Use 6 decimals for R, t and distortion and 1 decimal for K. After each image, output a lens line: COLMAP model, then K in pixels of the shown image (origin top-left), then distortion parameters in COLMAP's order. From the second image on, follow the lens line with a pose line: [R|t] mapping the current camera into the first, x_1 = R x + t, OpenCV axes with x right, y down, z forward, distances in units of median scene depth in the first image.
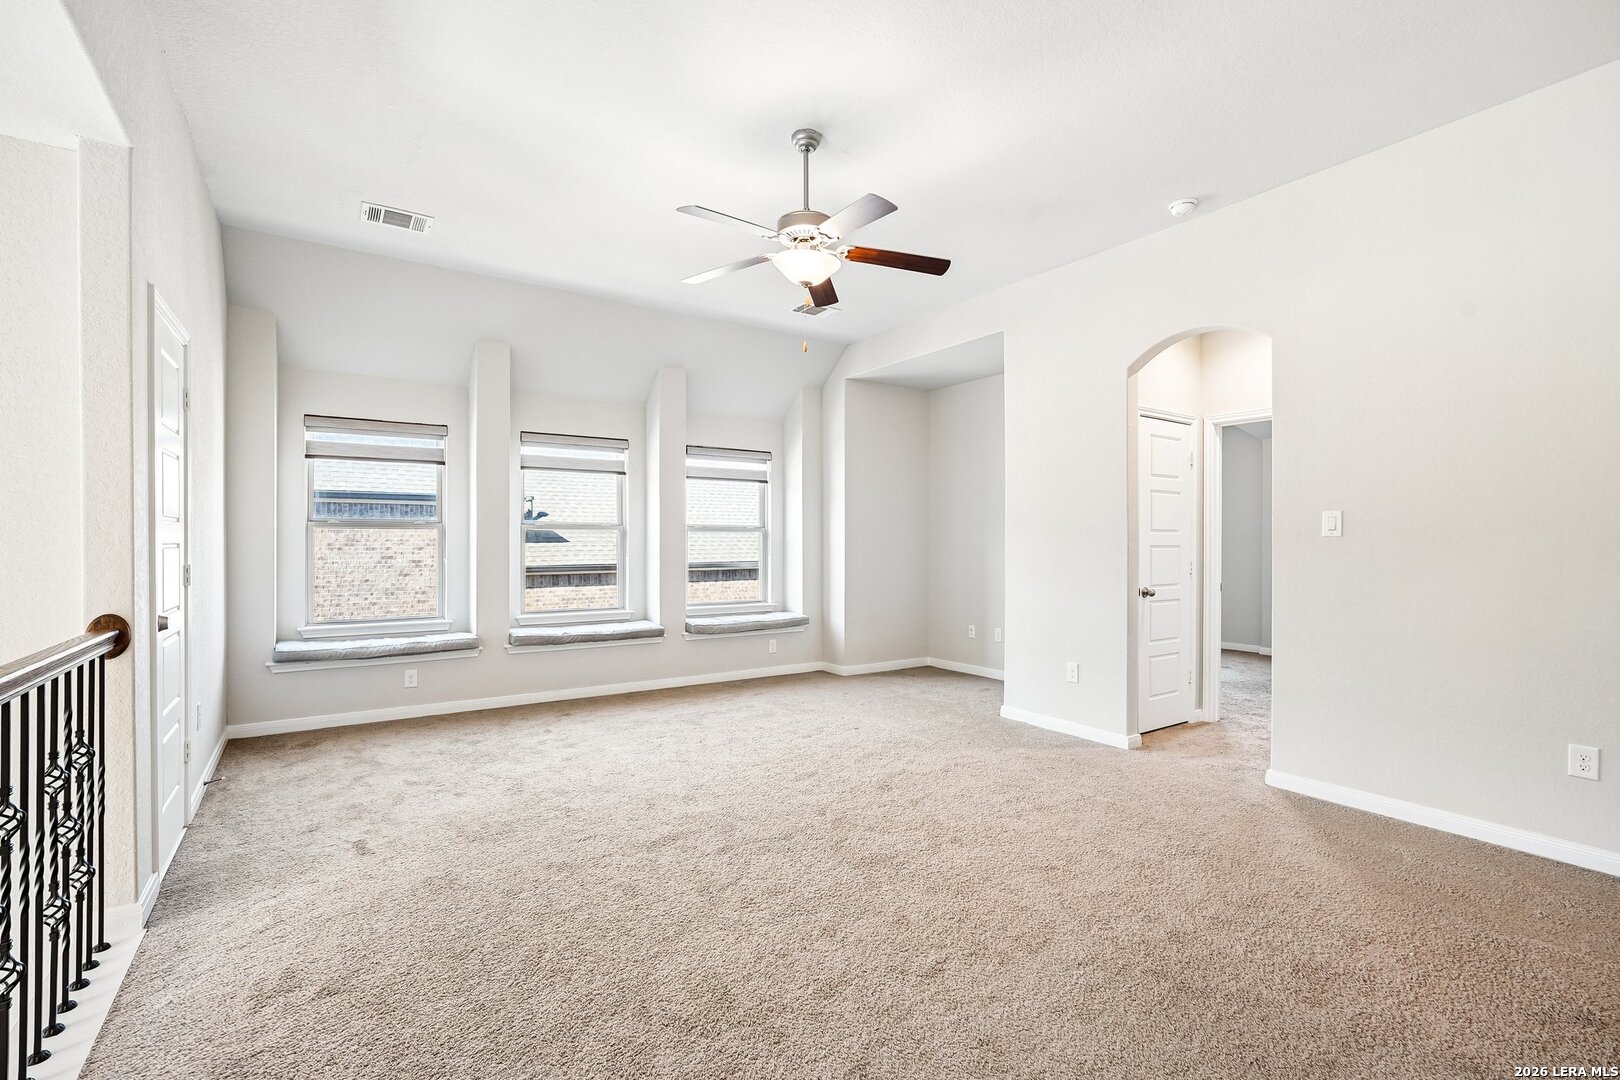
lens RADIAL K [[715.4, 0, 809.5], [0, 715.4, 535.9], [0, 0, 1]] dist [-0.009147, 0.005023]
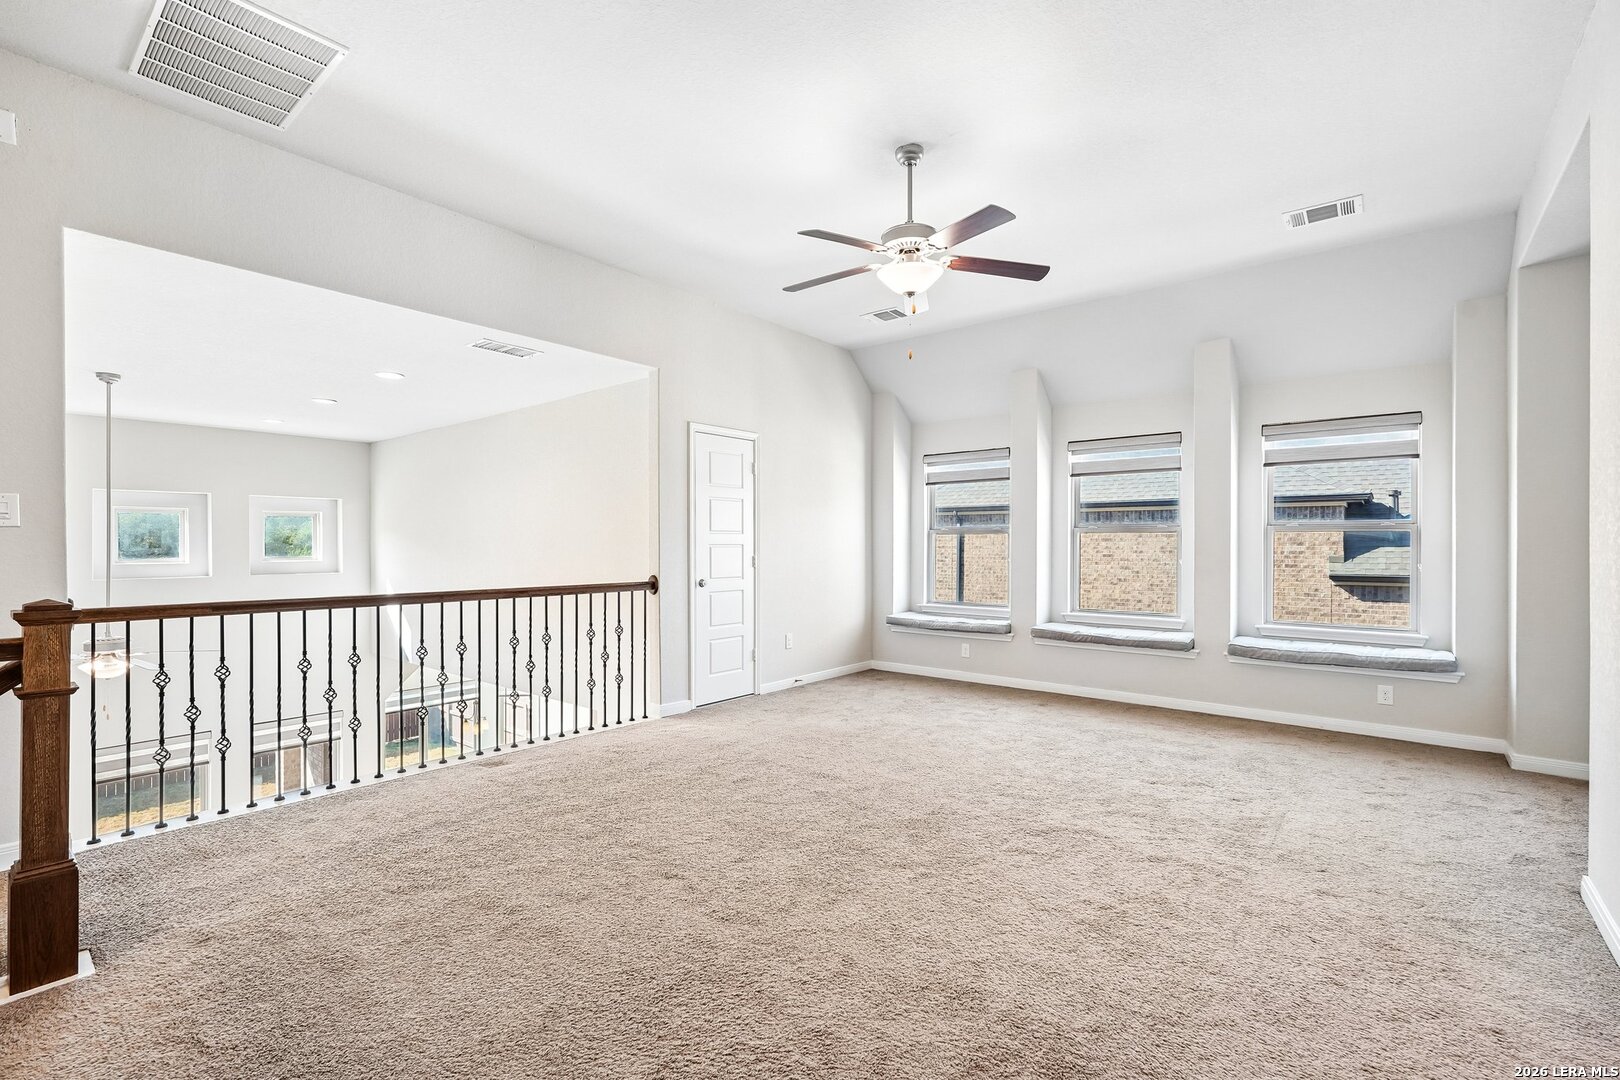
lens RADIAL K [[715.4, 0, 813.5], [0, 715.4, 547.9], [0, 0, 1]] dist [-0.009147, 0.005023]
pose [[0.302949, 0.004468, -0.952996, 0.424180], [0.004768, 0.999969, 0.006204, 0.004415], [0.952995, -0.006424, 0.302918, 0.251115]]
